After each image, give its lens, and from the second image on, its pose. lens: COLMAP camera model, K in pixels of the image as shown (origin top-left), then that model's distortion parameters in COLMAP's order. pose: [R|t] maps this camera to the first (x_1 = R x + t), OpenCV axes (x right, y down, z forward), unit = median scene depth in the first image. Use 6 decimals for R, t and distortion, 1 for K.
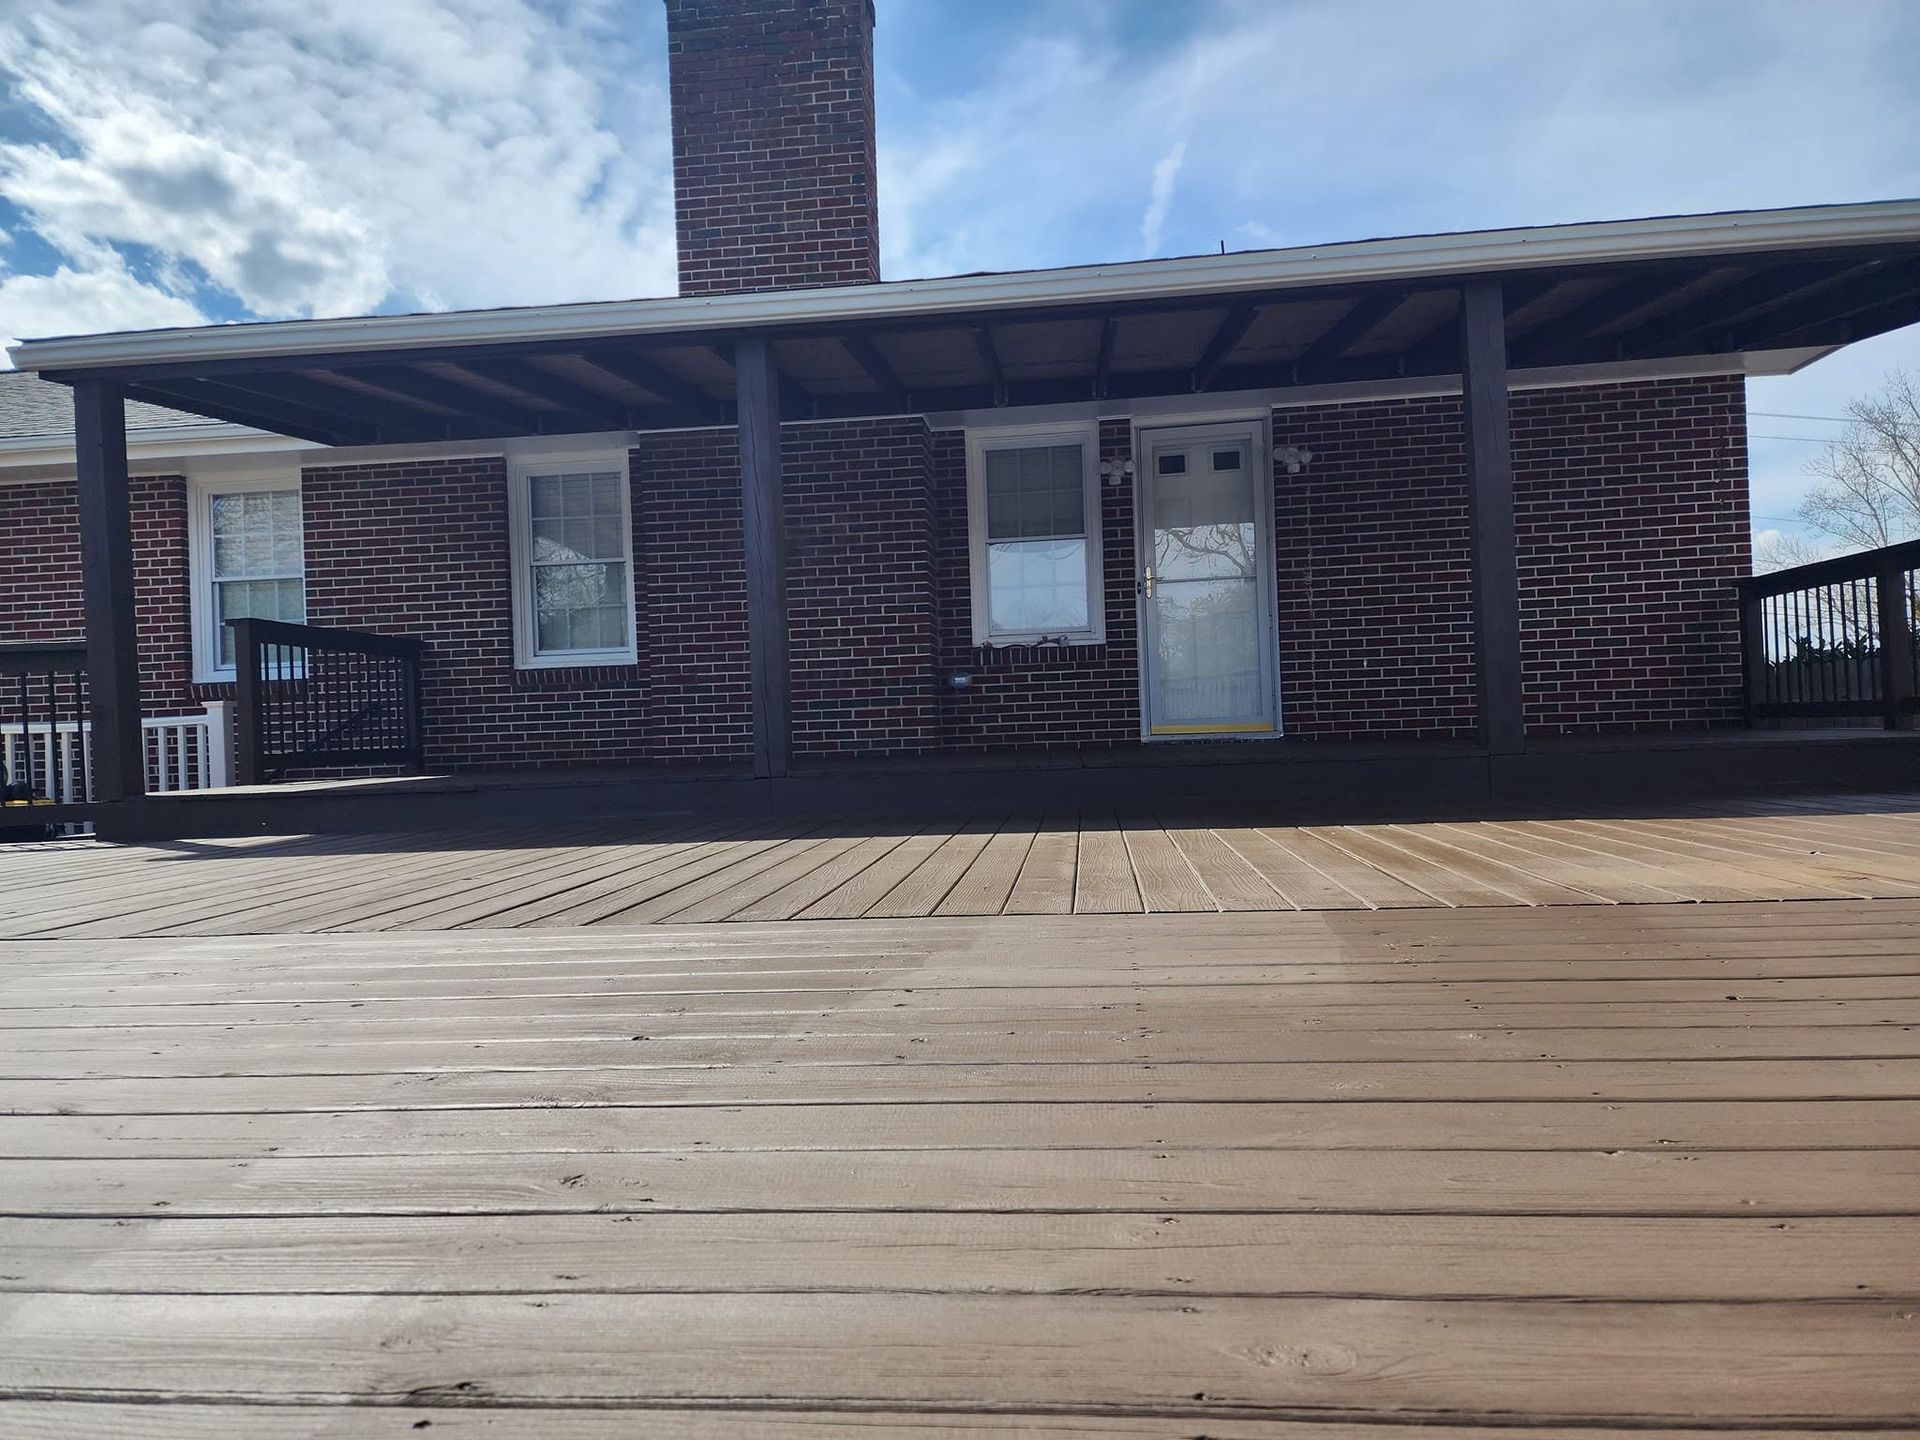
lens RADIAL K [[1266.9, 0, 960.0], [0, 1266.9, 720.0], [0, 0, 1]] dist [0.056855, -0.056636]
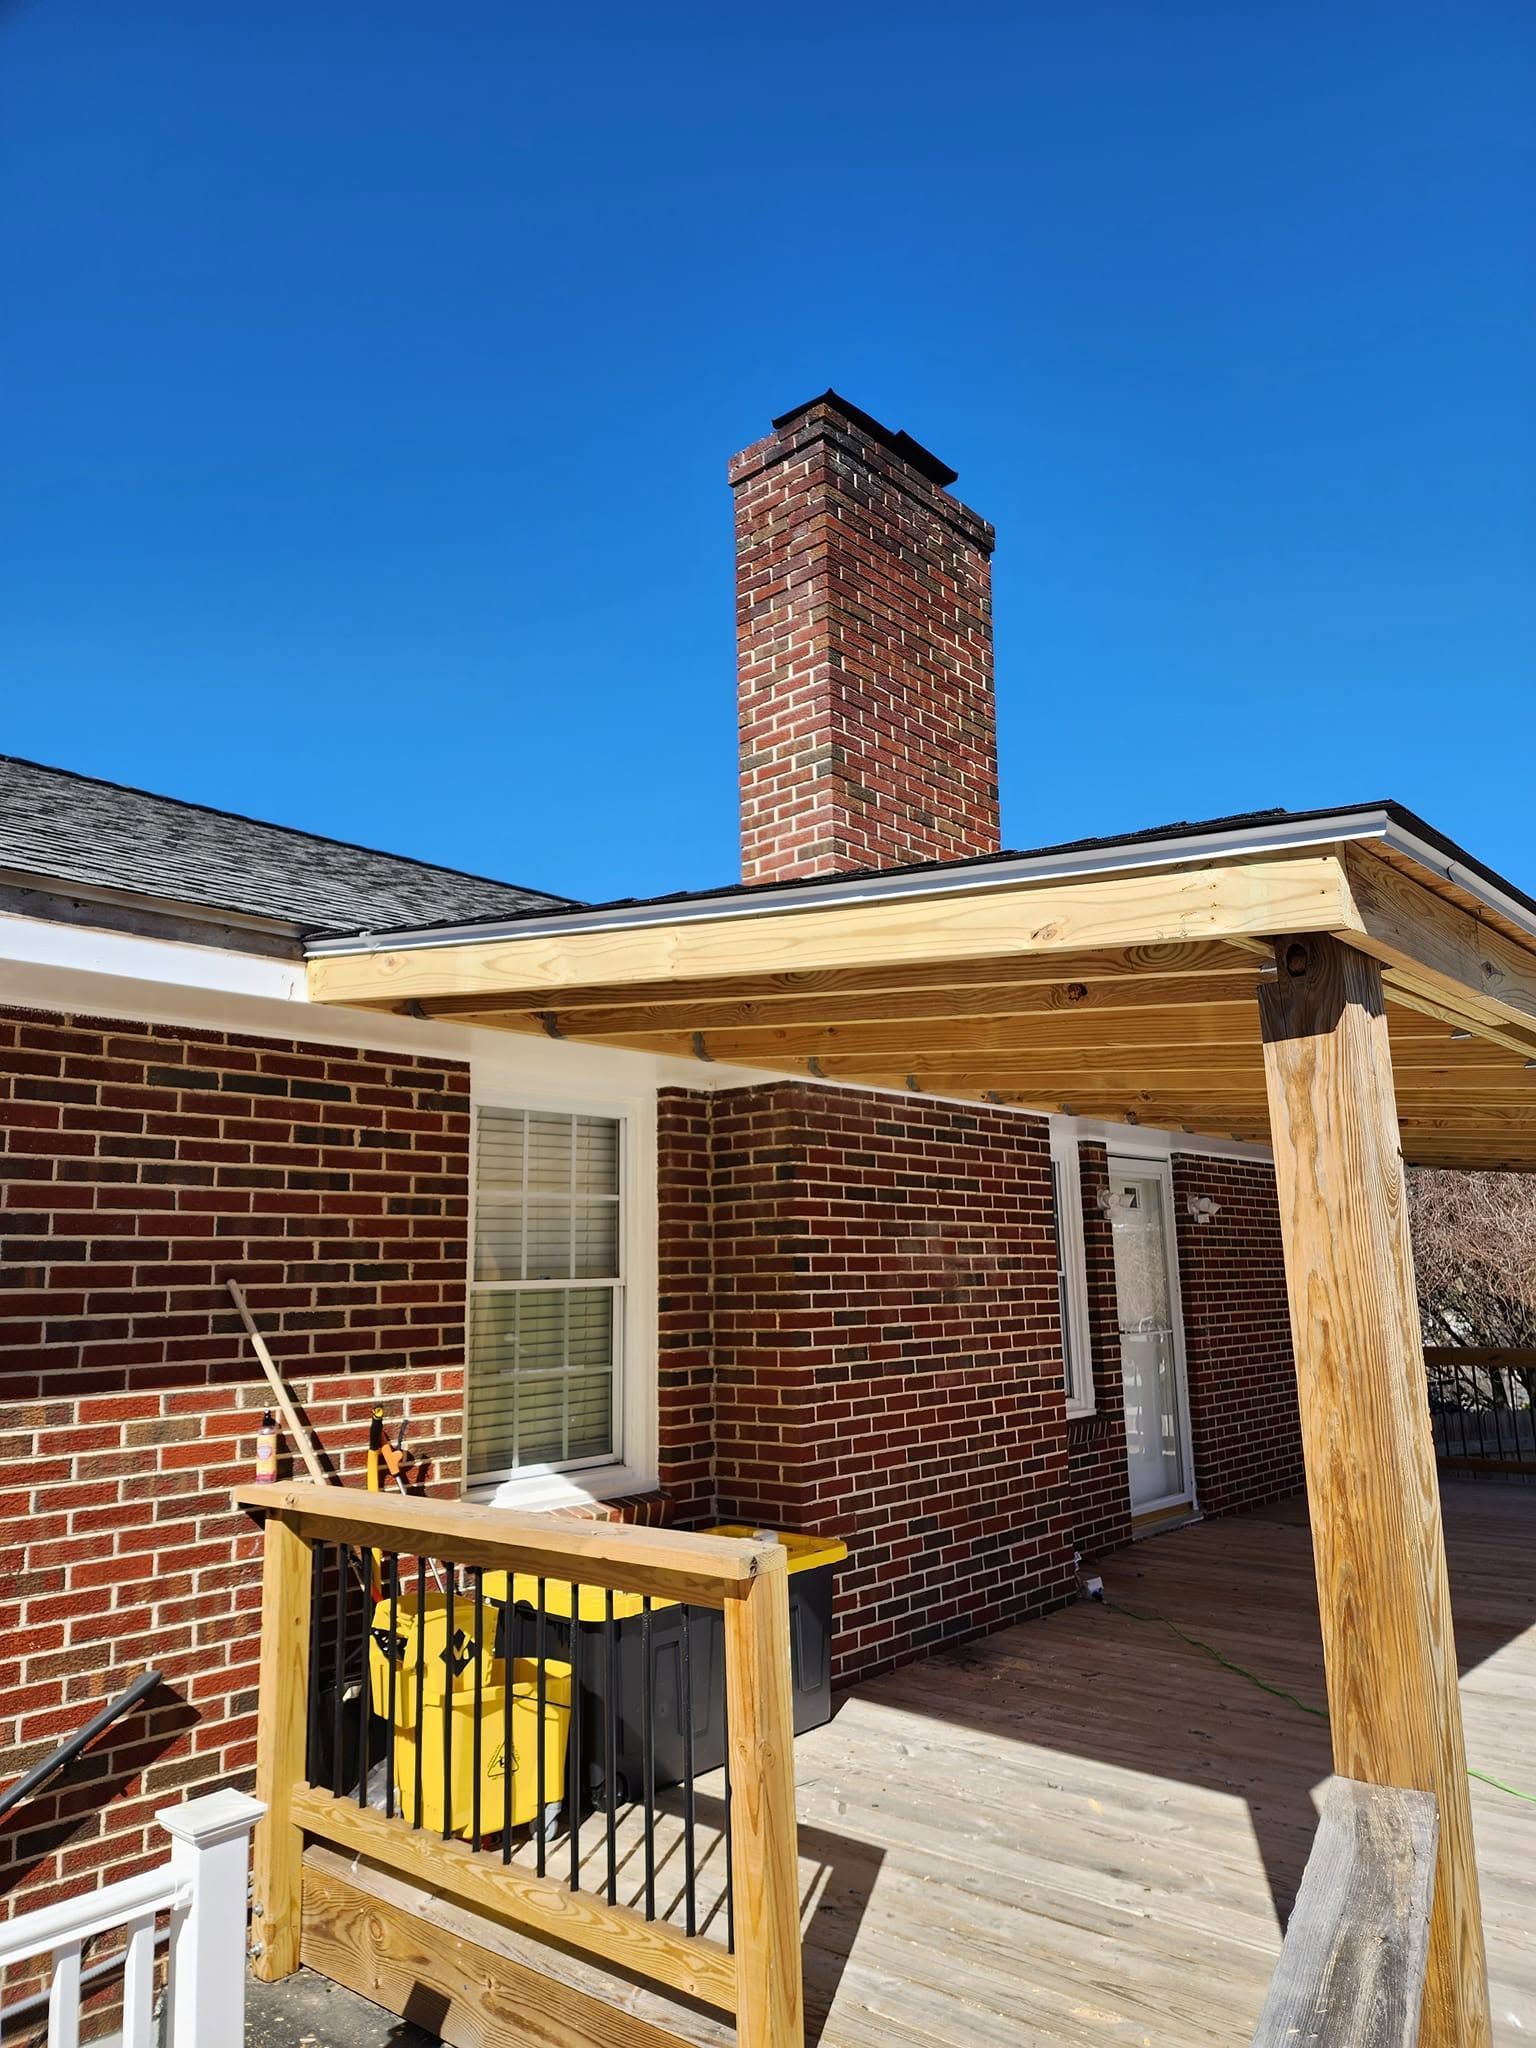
lens RADIAL K [[1351.3, 0, 771.4], [0, 1351.3, 988.5], [0, 0, 1]] dist [0.056855, -0.056636]
pose [[0.574287, 0.197878, 0.794379, -0.703040], [0.010622, 0.968466, -0.248921, -0.103860], [-0.818585, 0.151390, 0.554076, 0.613151]]
